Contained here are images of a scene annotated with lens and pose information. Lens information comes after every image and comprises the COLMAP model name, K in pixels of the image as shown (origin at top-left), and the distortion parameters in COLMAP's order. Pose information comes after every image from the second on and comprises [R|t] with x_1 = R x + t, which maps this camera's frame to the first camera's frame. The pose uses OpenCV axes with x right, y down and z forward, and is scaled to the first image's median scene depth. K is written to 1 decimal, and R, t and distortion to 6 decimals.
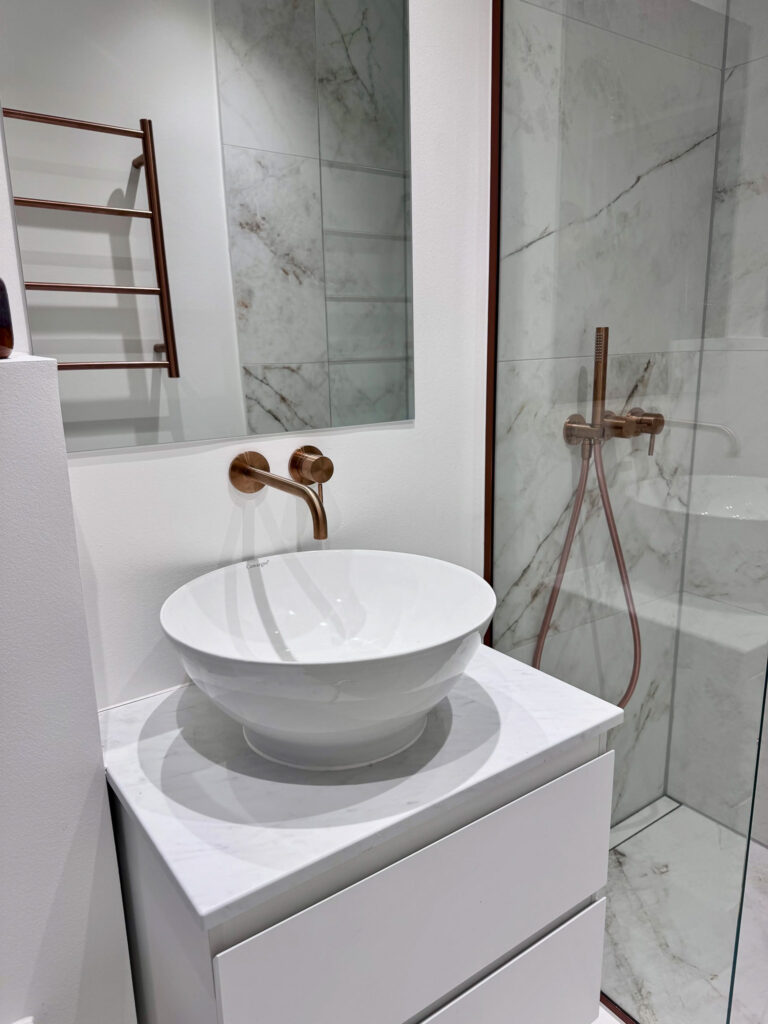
lens RADIAL K [[693.8, 0, 384.0], [0, 693.8, 512.0], [0, 0, 1]] dist [-0.007459, -0.003198]
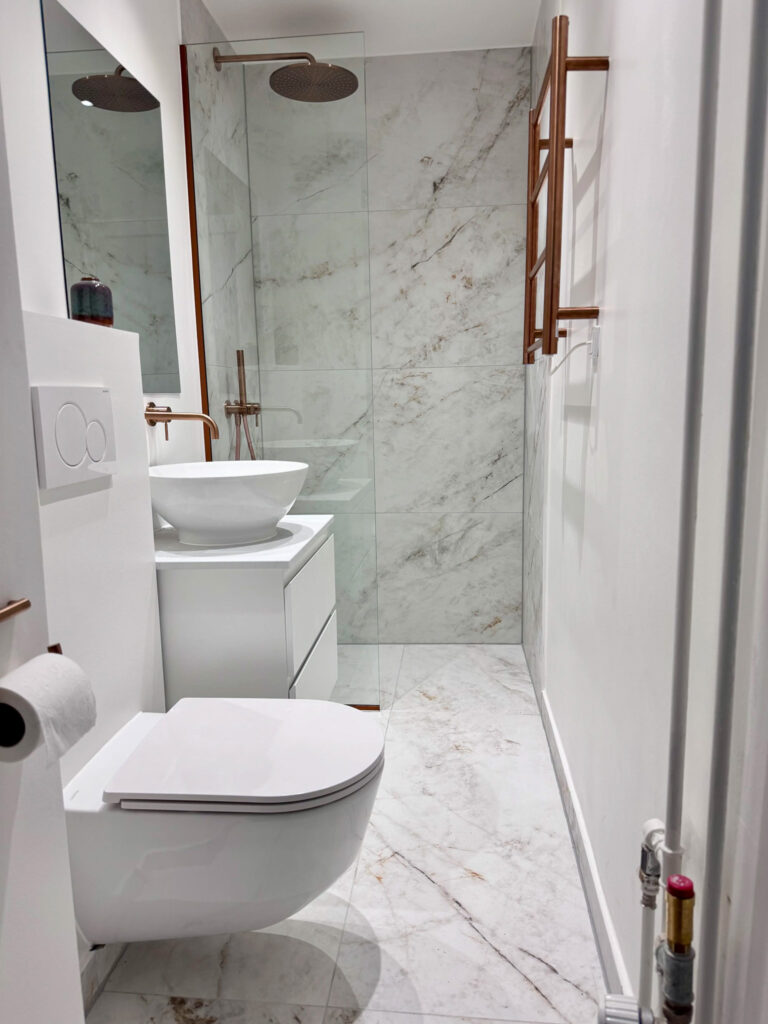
lens RADIAL K [[693.8, 0, 384.0], [0, 693.8, 512.0], [0, 0, 1]] dist [-0.007459, -0.003198]
pose [[0.651934, -0.114246, 0.749619, -1.023684], [0.182879, 0.983092, -0.009218, 0.280110], [-0.735892, 0.143099, 0.661805, -0.485170]]
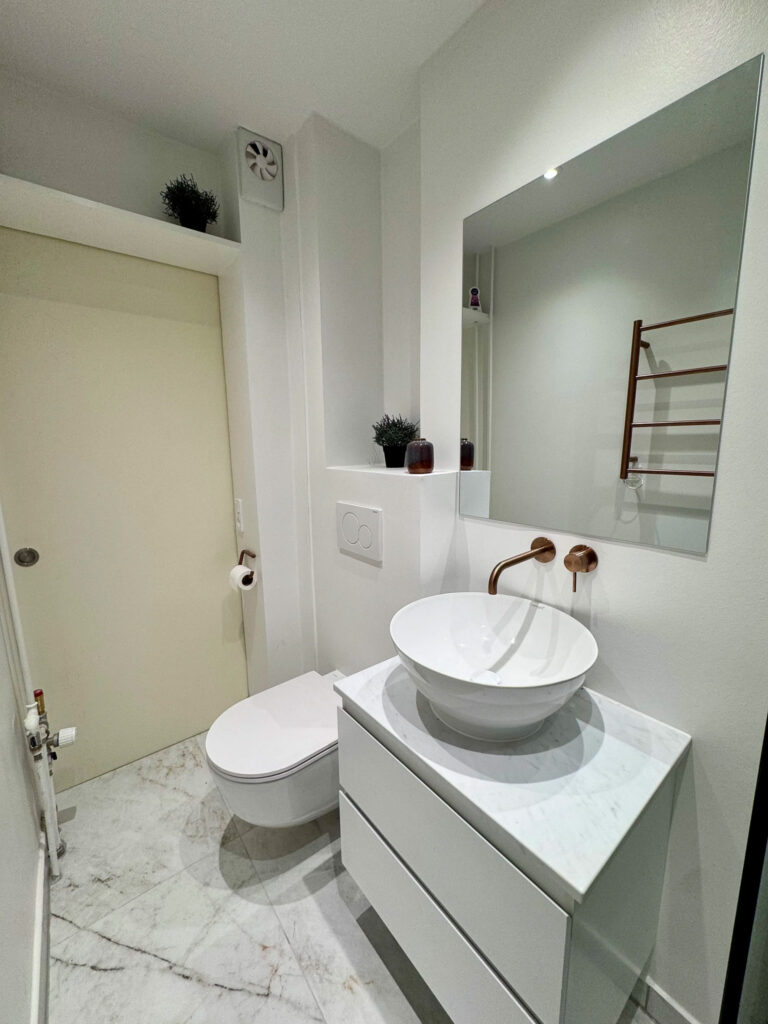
lens RADIAL K [[412.9, 0, 384.0], [0, 412.9, 512.0], [0, 0, 1]] dist [0.001910, 0.000671]
pose [[0.059673, 0.190105, -0.979949, 0.683337], [-0.219531, 0.960163, 0.172898, -0.218202], [0.973779, 0.204812, 0.099030, 0.502841]]
